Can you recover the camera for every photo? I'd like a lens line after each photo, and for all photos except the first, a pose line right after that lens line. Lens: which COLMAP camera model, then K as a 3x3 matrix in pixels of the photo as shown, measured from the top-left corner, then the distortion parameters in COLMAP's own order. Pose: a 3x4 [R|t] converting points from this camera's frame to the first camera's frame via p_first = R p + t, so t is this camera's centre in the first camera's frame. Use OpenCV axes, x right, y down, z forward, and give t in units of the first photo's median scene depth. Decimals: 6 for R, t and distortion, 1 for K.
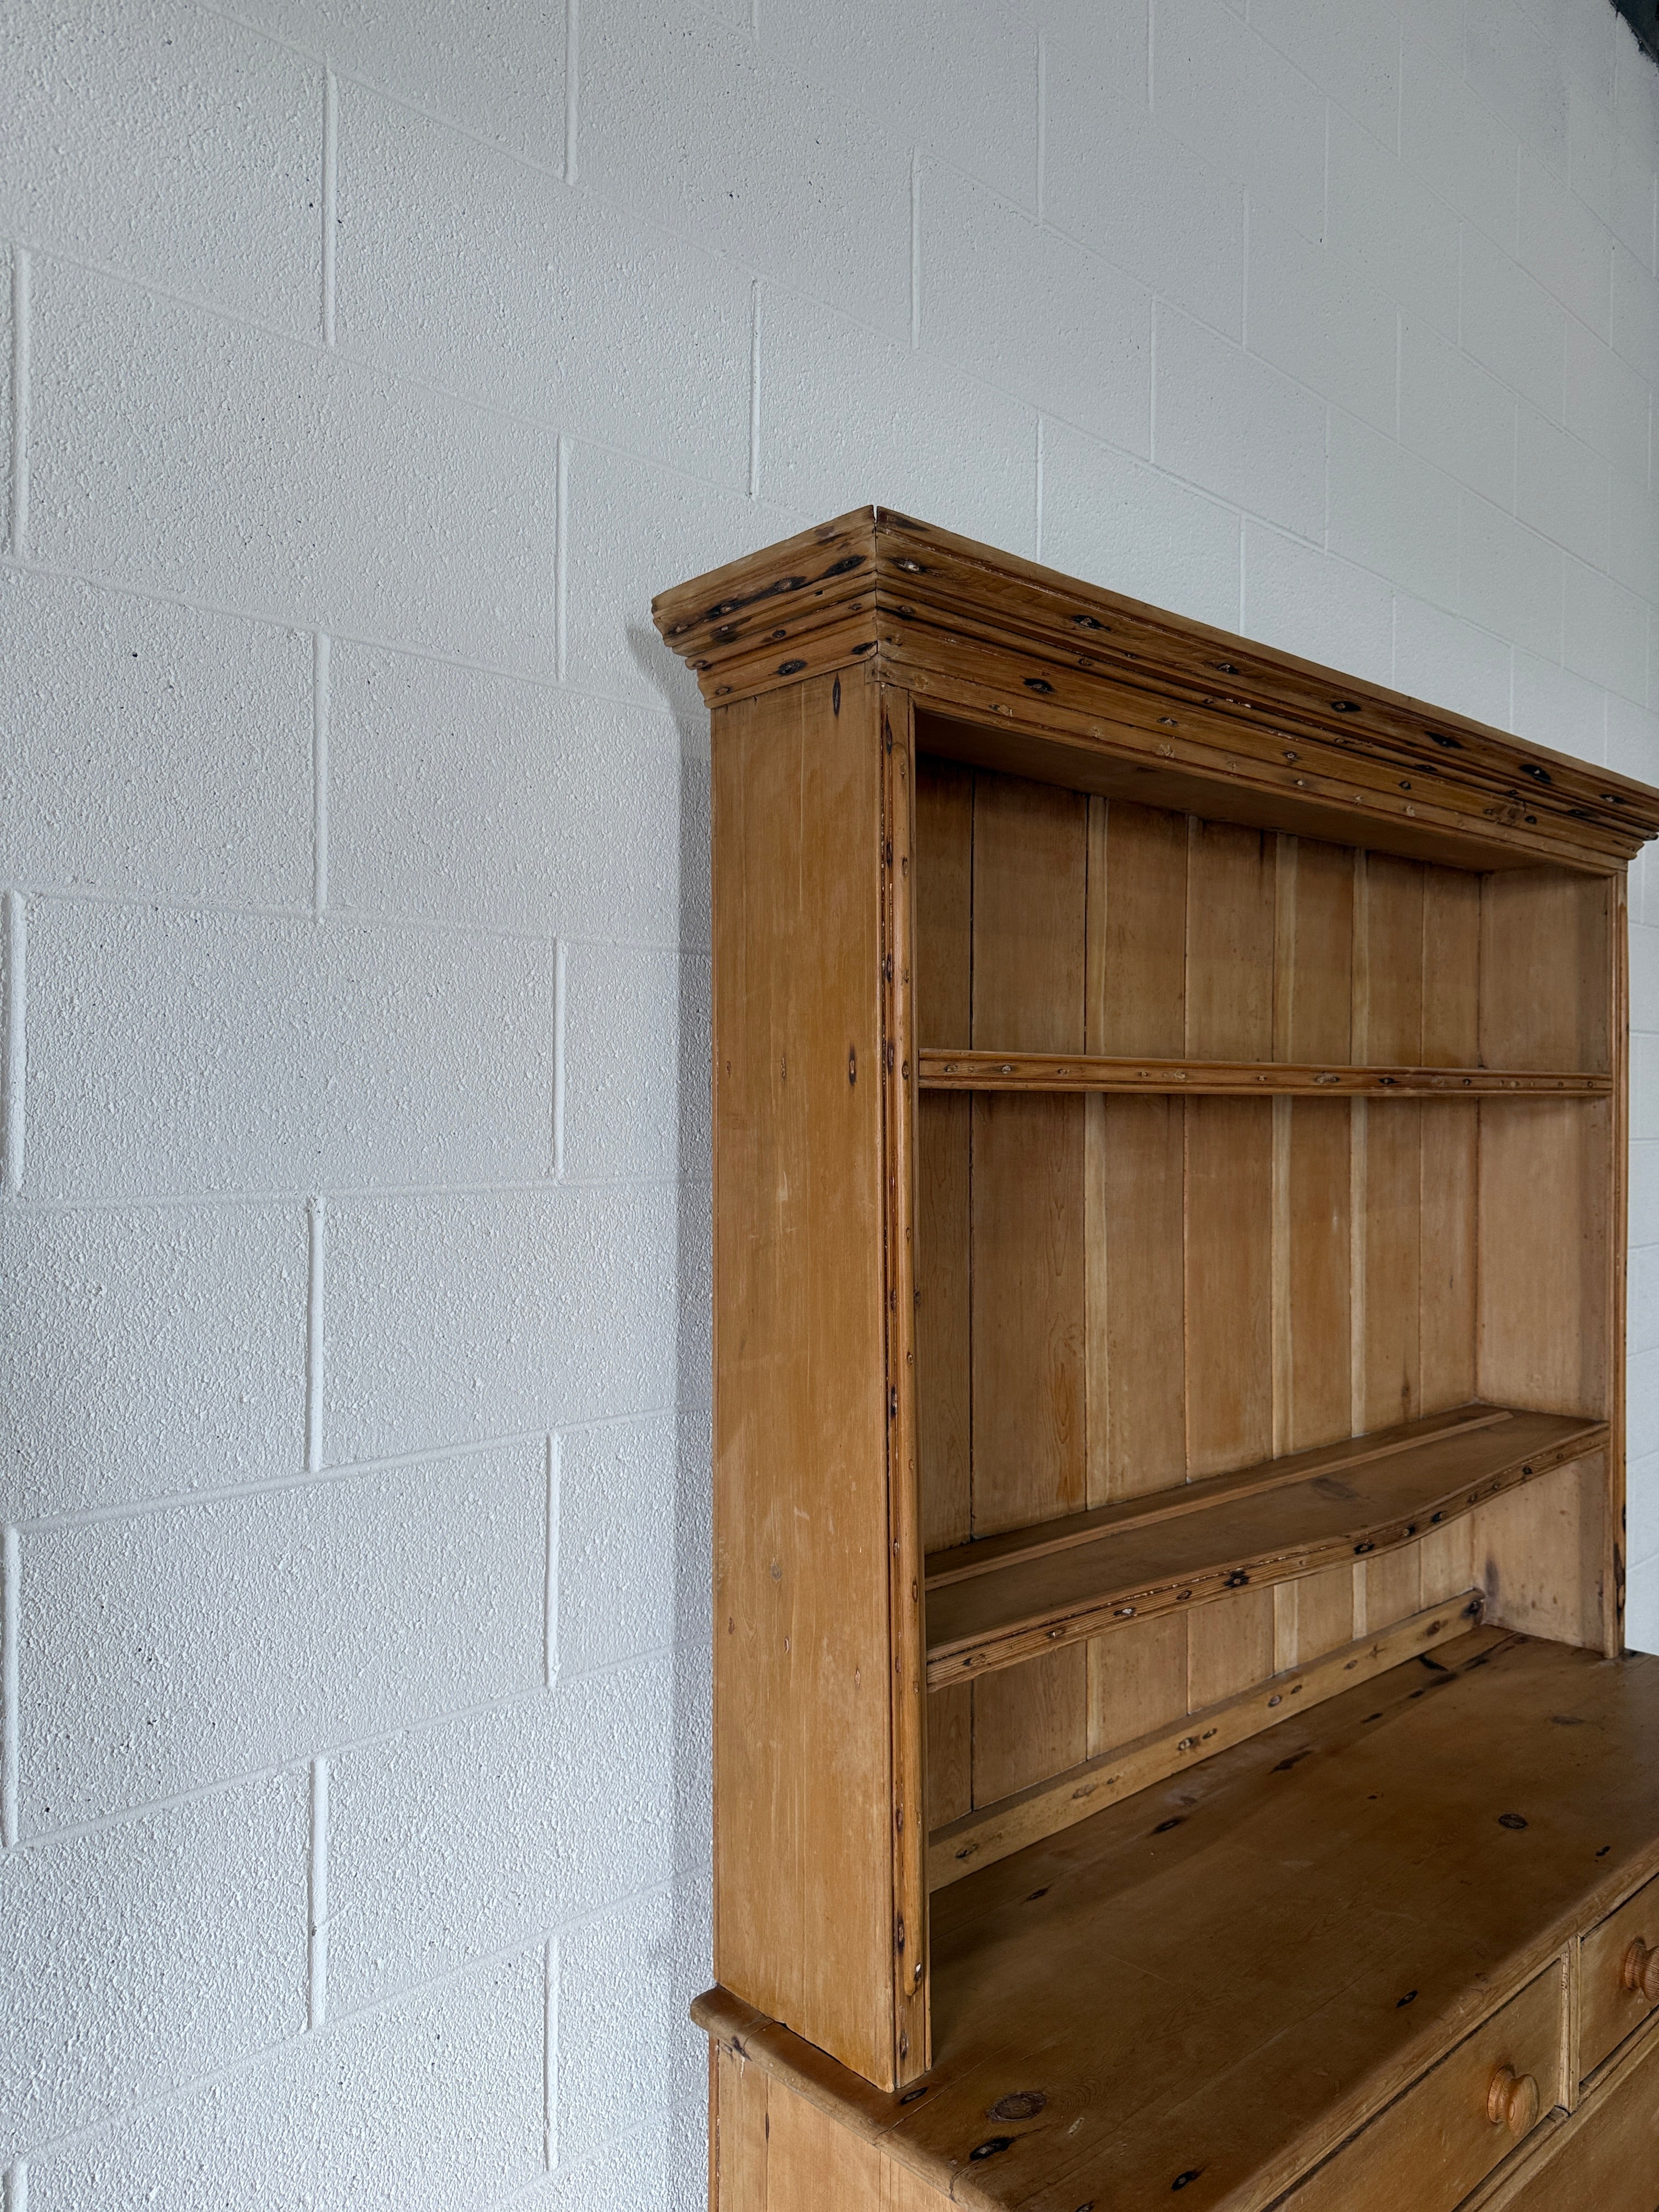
lens RADIAL K [[1535.5, 0, 828.9], [0, 1535.5, 1101.6], [0, 0, 1]] dist [0.186643, -0.397196]
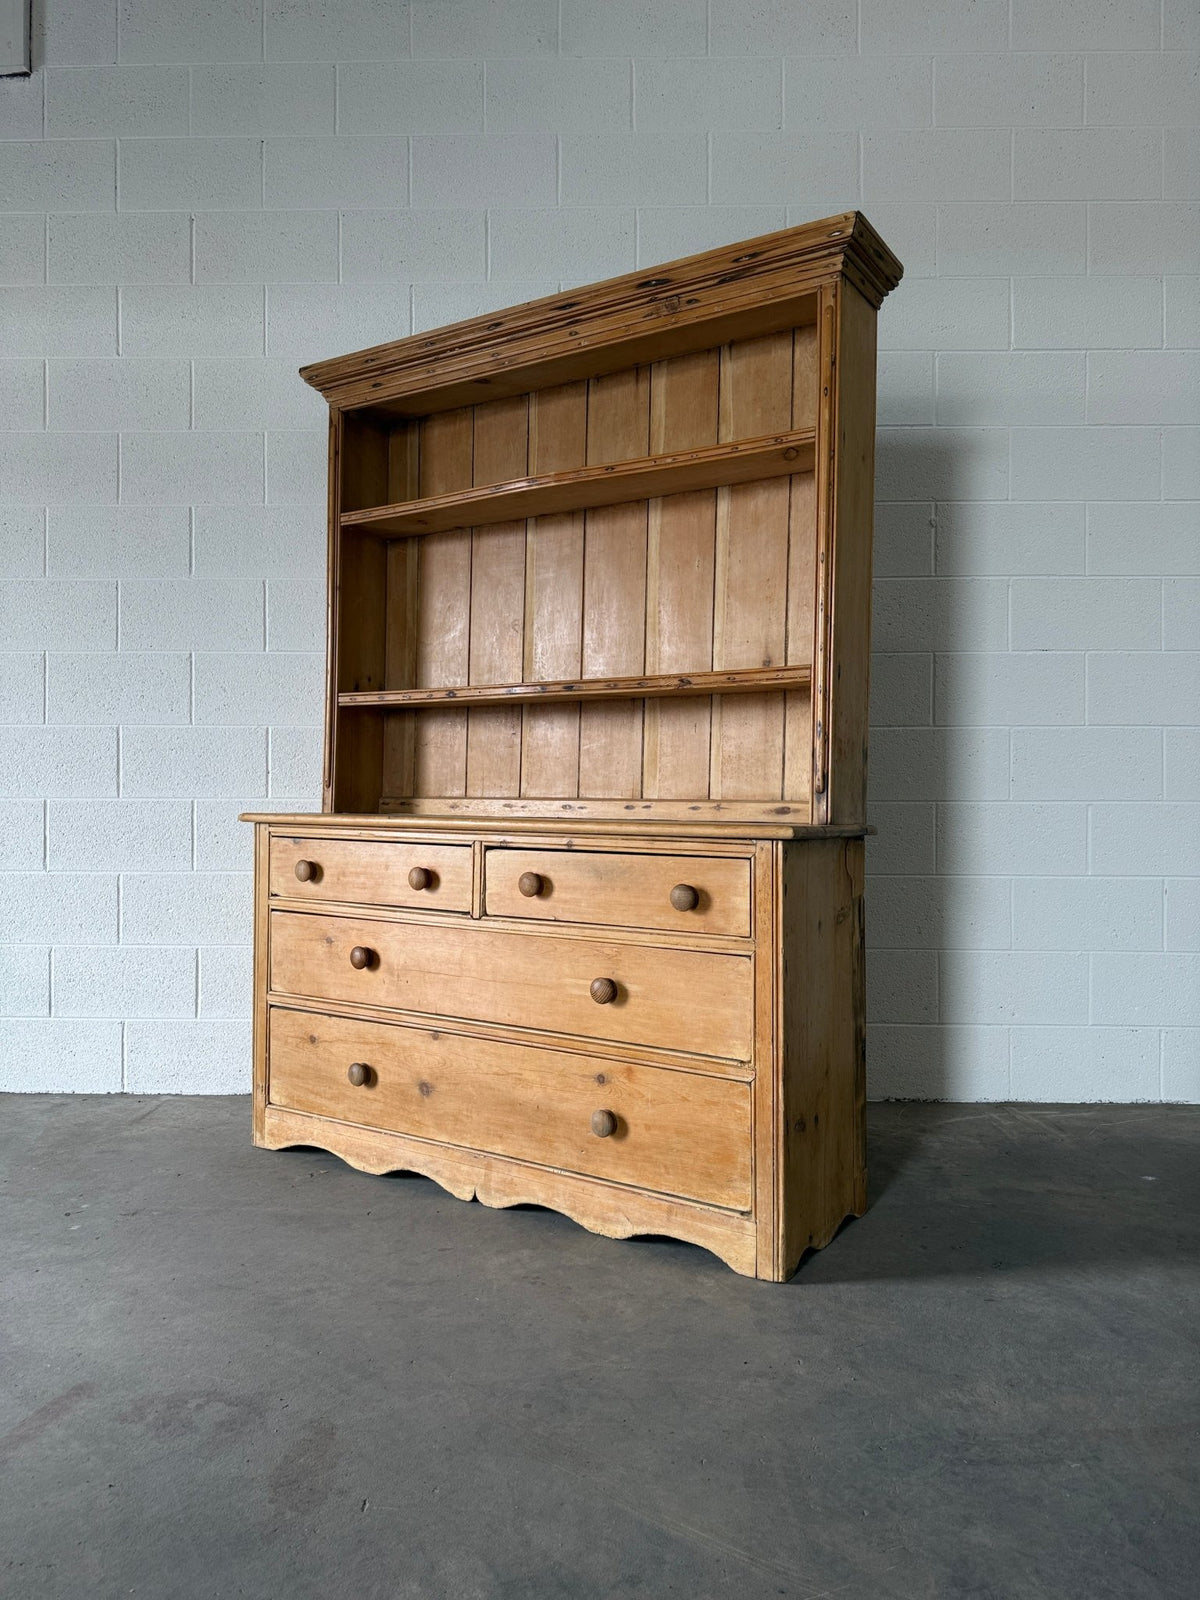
lens RADIAL K [[1110.7, 0, 599.6], [0, 1110.7, 796.8], [0, 0, 1]] dist [0.186643, -0.397196]
pose [[0.248553, -0.007895, -0.968586, 1.847074], [-0.015050, 0.999815, -0.012011, 0.432951], [0.968501, 0.017563, 0.248388, 0.684235]]
